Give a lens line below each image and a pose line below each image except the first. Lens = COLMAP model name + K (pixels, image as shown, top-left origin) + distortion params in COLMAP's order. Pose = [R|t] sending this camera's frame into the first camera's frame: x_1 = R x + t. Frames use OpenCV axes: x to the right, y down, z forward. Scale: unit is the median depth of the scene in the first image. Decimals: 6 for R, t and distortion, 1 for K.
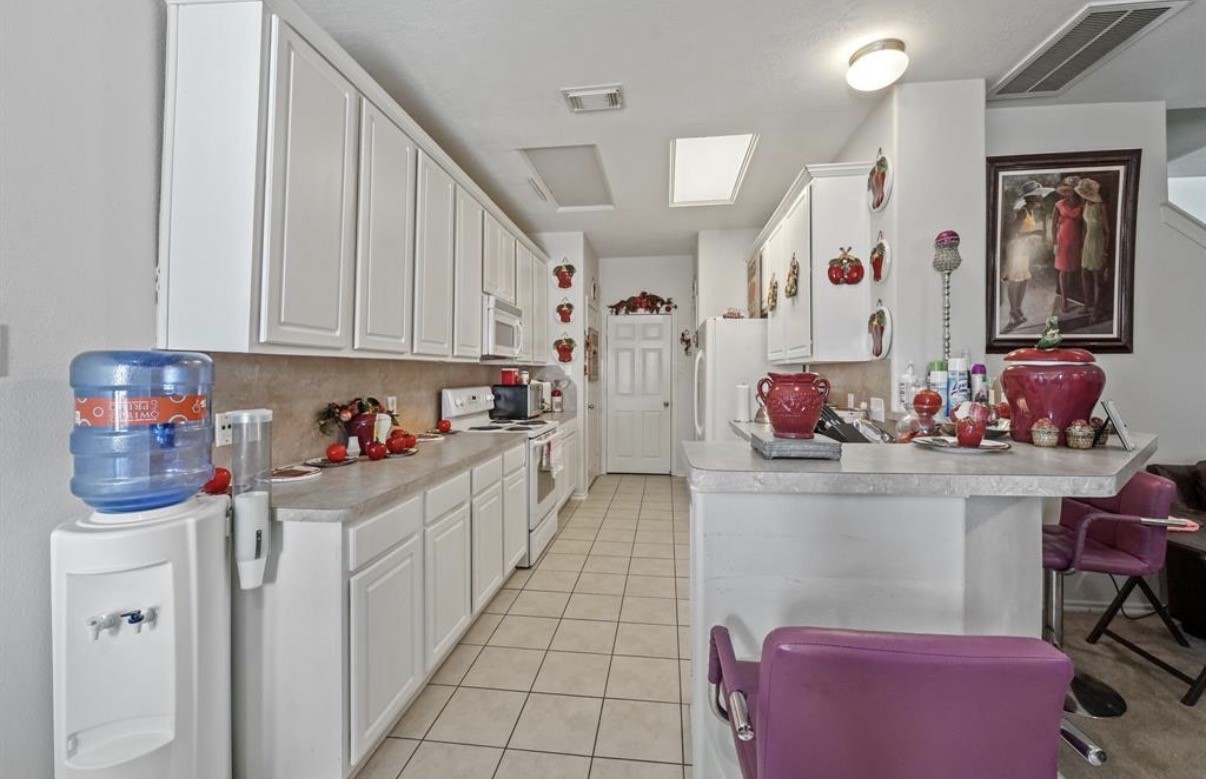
lens RADIAL K [[488.4, 0, 607.4], [0, 488.4, 375.3], [0, 0, 1]] dist [0.000856, 0.000127]
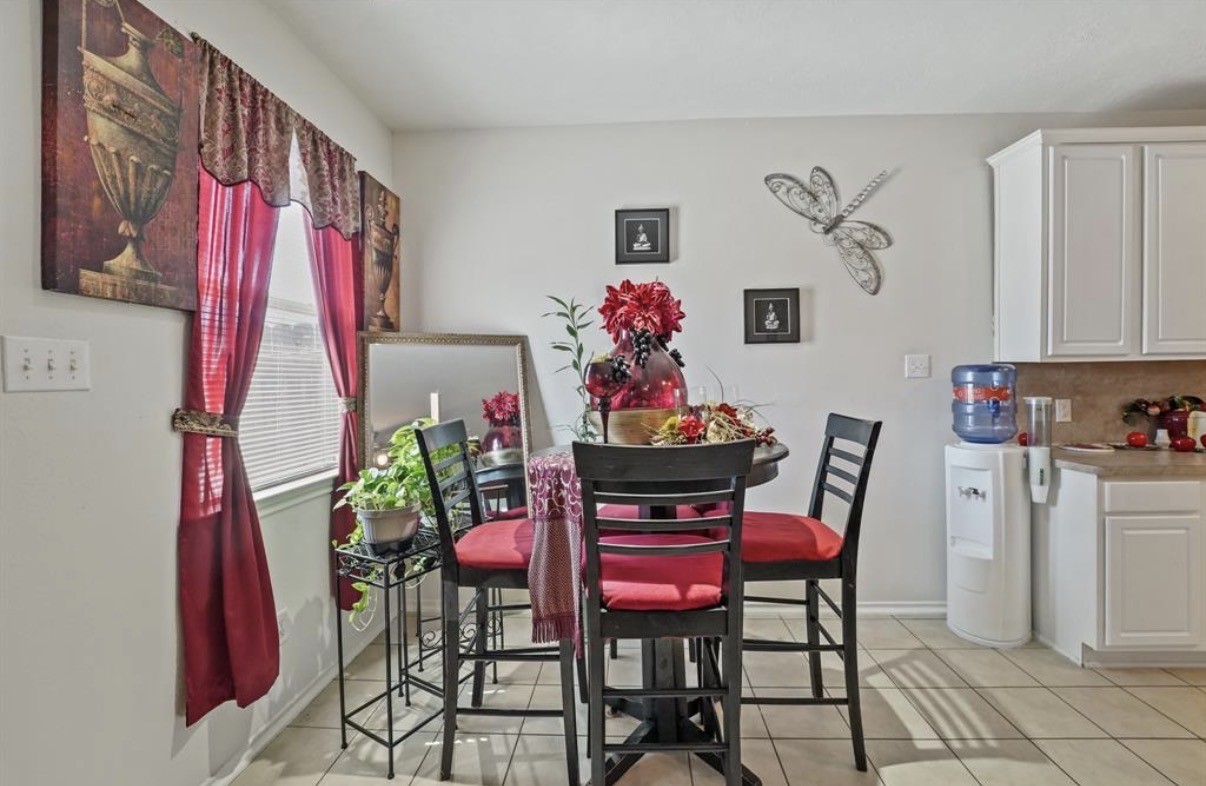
lens RADIAL K [[500.6, 0, 607.1], [0, 500.6, 377.7], [0, 0, 1]] dist [-0.018755, -0.000129]
pose [[0.054751, -0.011006, -0.998439, 0.555602], [0.006766, 0.999920, -0.010652, 0.008781], [0.998477, -0.006173, 0.054821, -0.357117]]
